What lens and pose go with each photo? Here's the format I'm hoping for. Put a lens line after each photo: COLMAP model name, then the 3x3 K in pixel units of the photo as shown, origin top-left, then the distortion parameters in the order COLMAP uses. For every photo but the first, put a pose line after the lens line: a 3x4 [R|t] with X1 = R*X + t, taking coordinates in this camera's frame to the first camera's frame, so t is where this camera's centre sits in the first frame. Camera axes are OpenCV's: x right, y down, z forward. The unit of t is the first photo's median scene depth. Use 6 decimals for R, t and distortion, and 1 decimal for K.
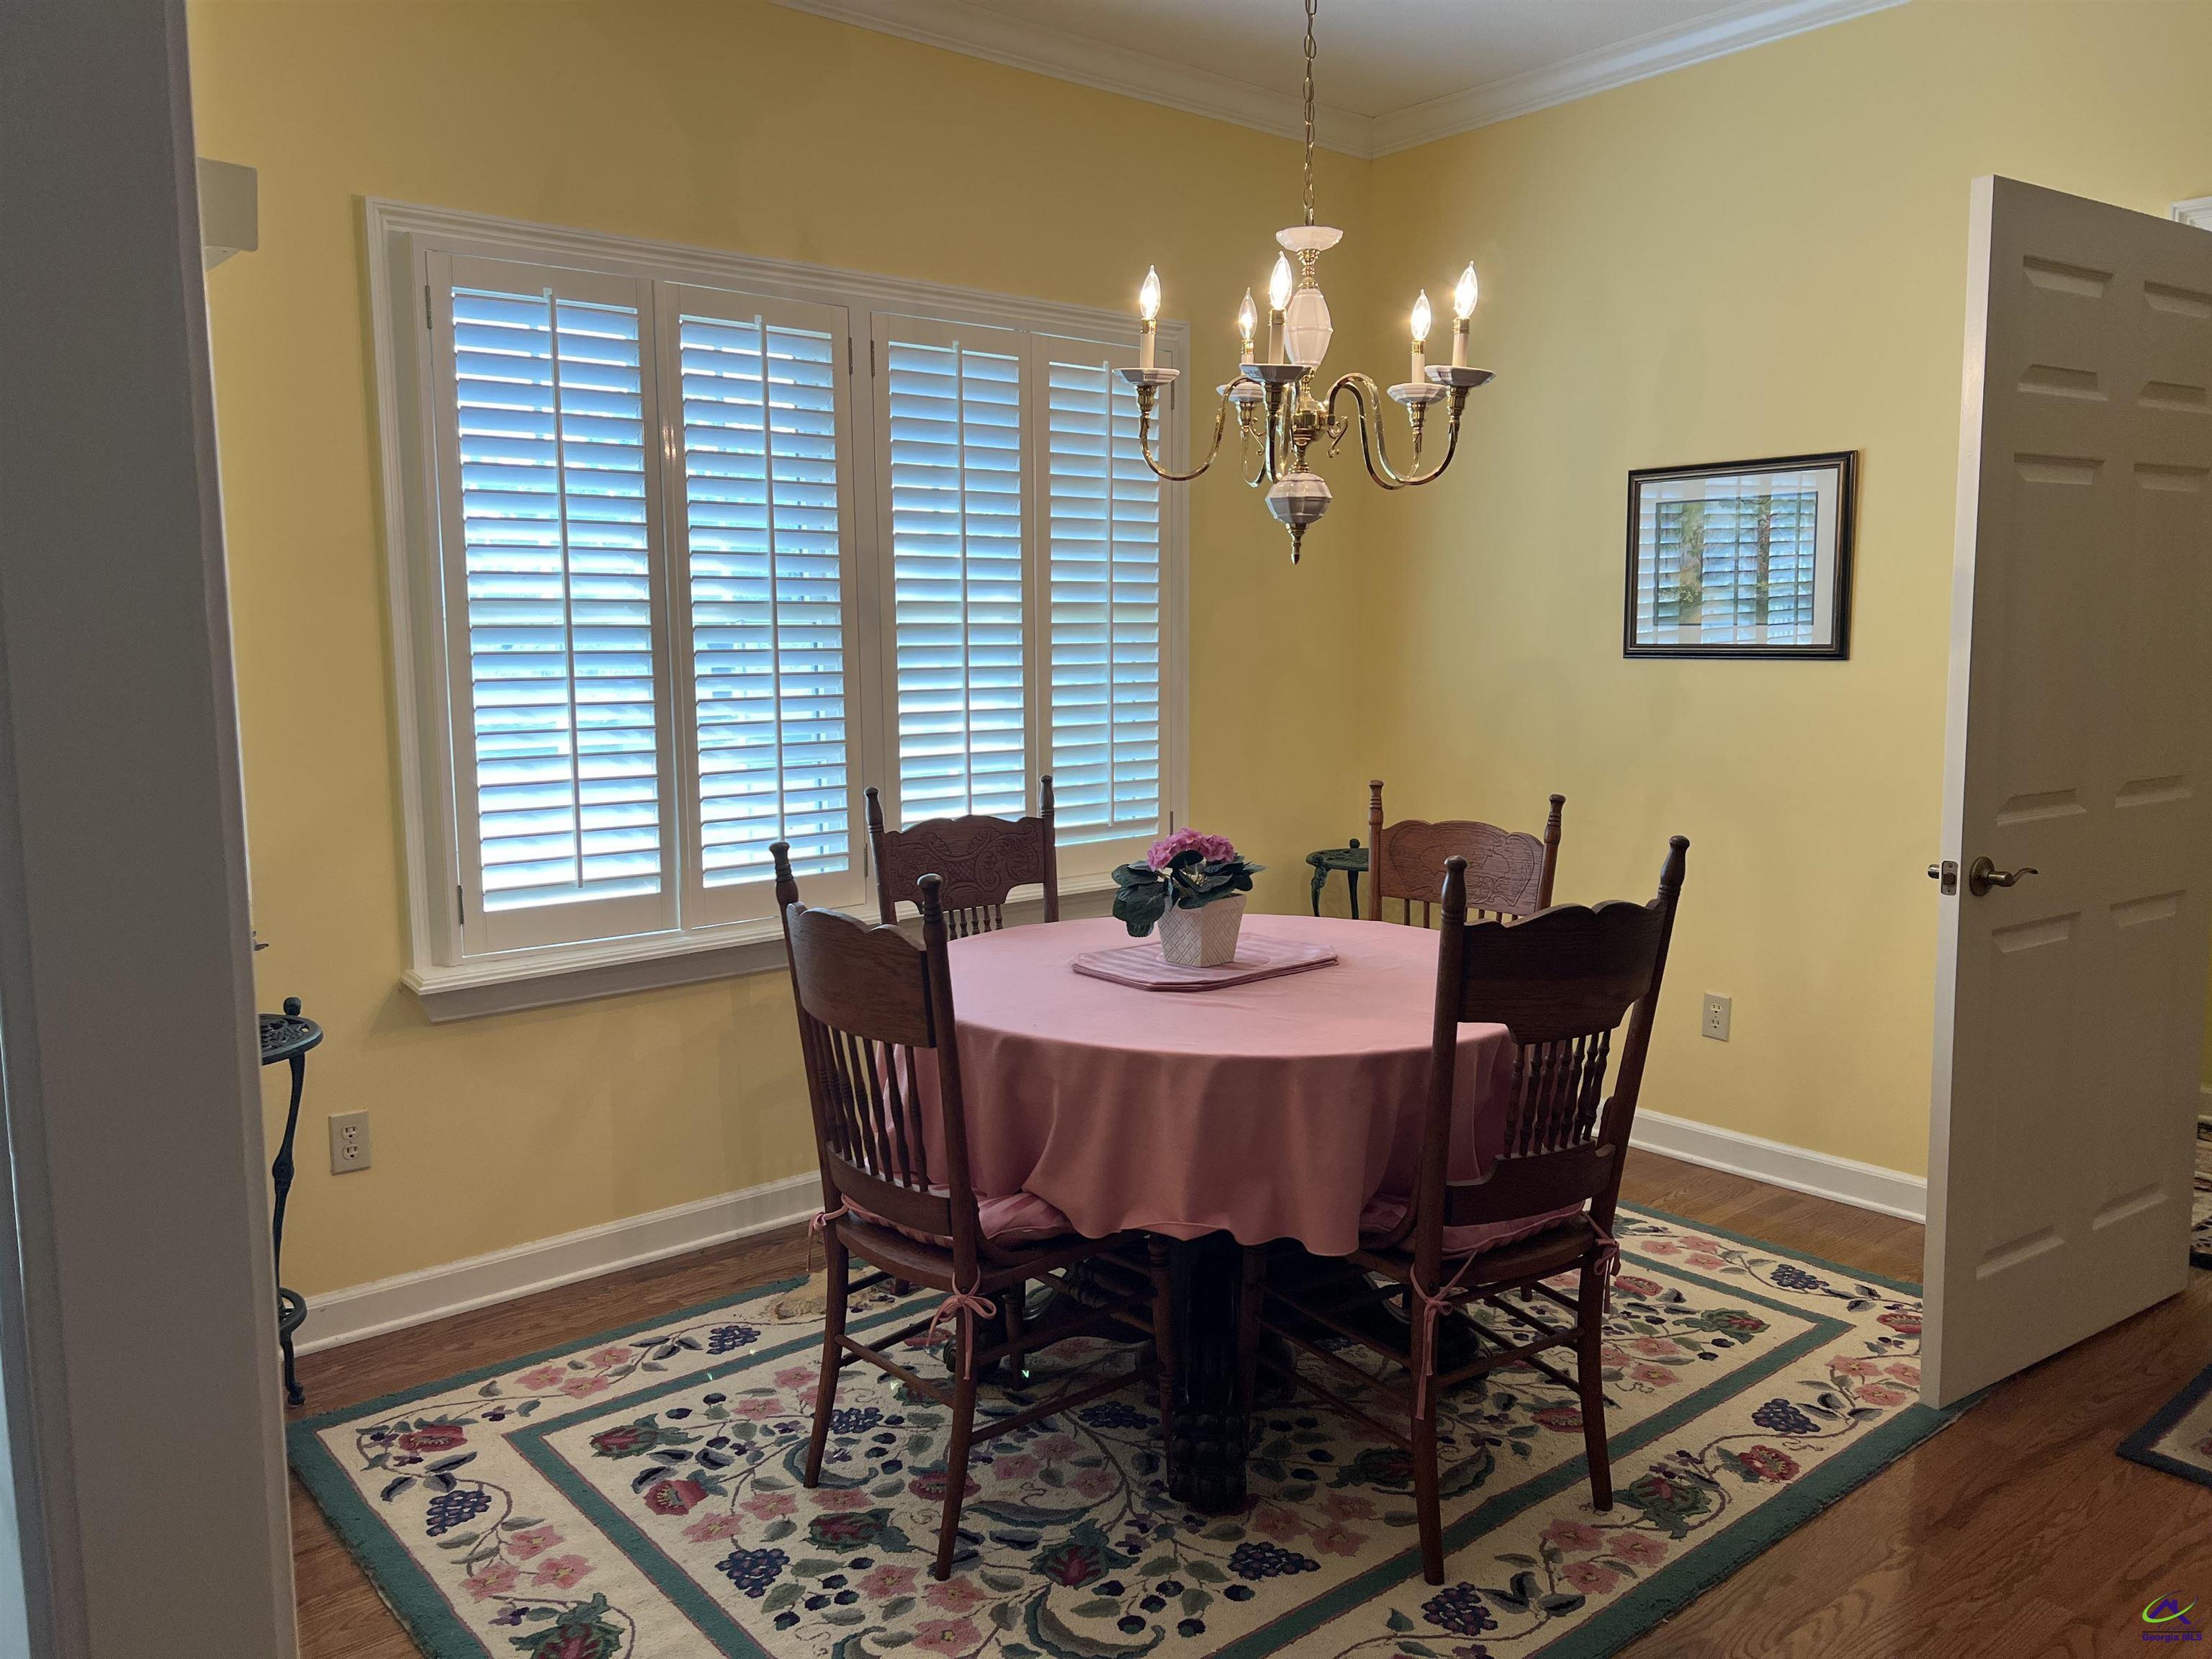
lens RADIAL K [[1709.2, 0, 1100.7], [0, 1709.2, 822.2], [0, 0, 1]] dist [0.086127, -0.064474]
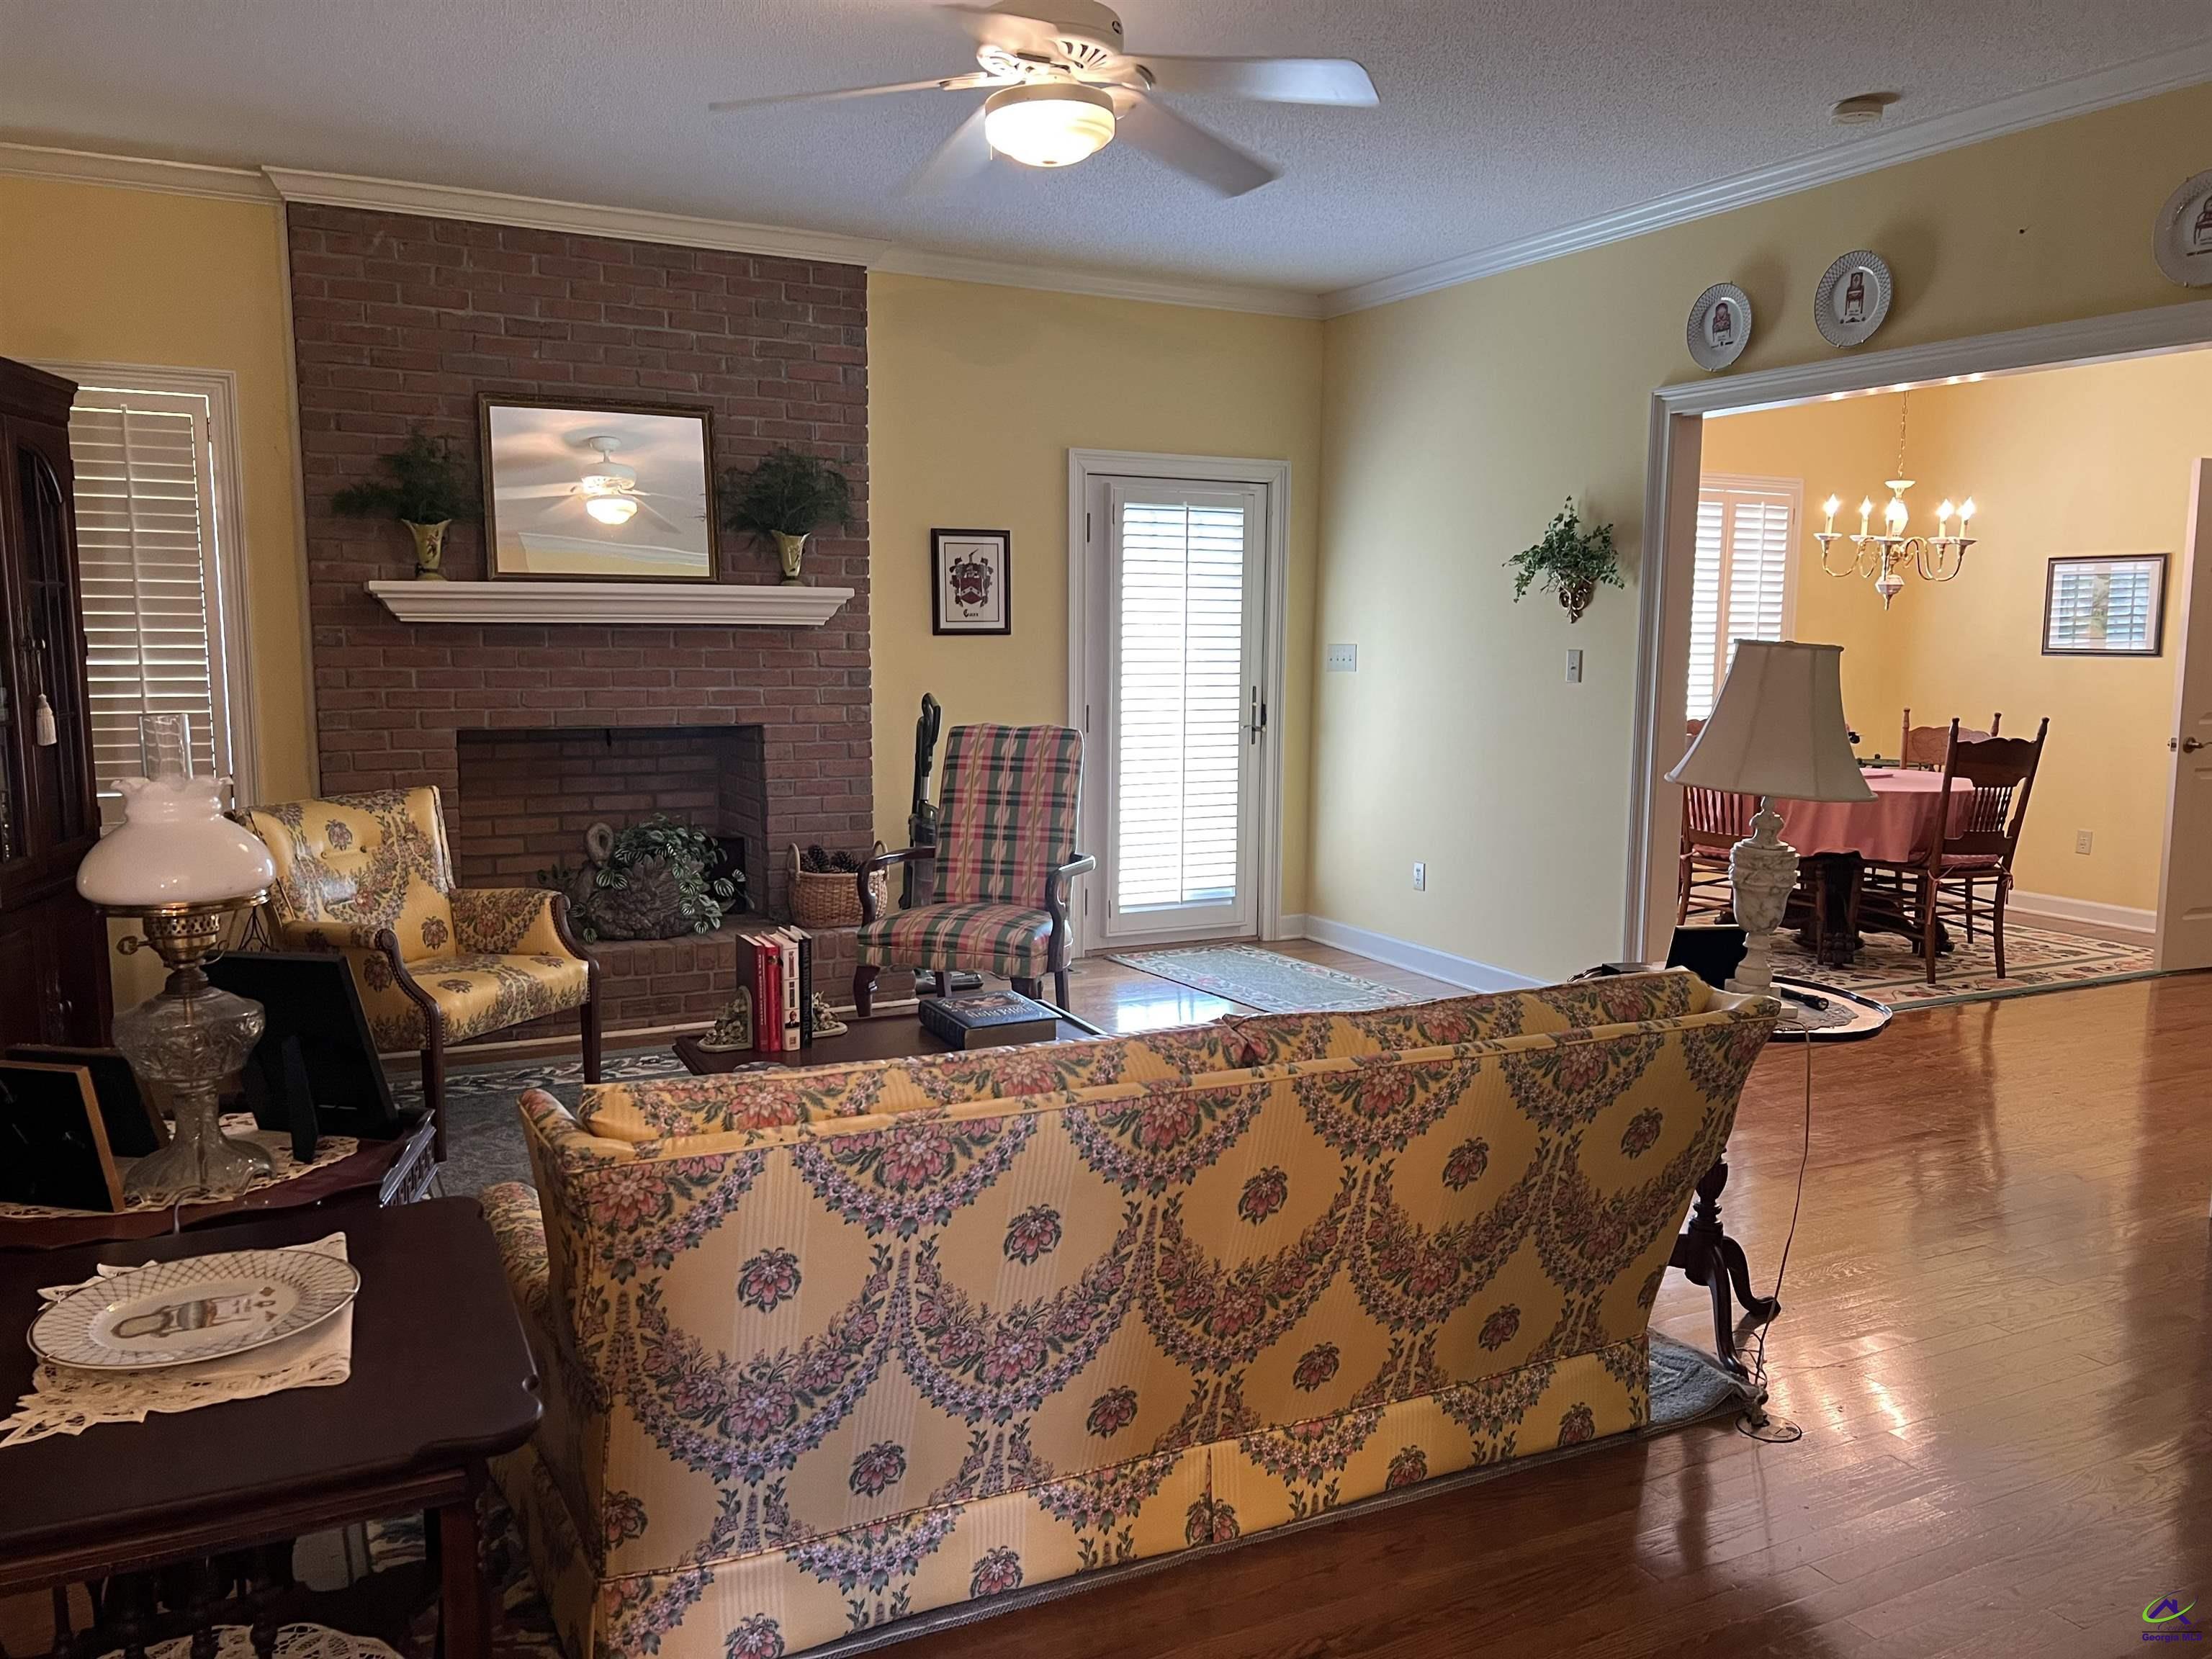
lens RADIAL K [[1709.2, 0, 1142.2], [0, 1709.2, 852.4], [0, 0, 1]] dist [0.086127, -0.064474]
pose [[0.978514, 0.039054, -0.202449, -0.427918], [-0.036726, 0.999209, 0.015249, 0.204900], [0.202884, -0.007486, 0.979174, -1.721947]]
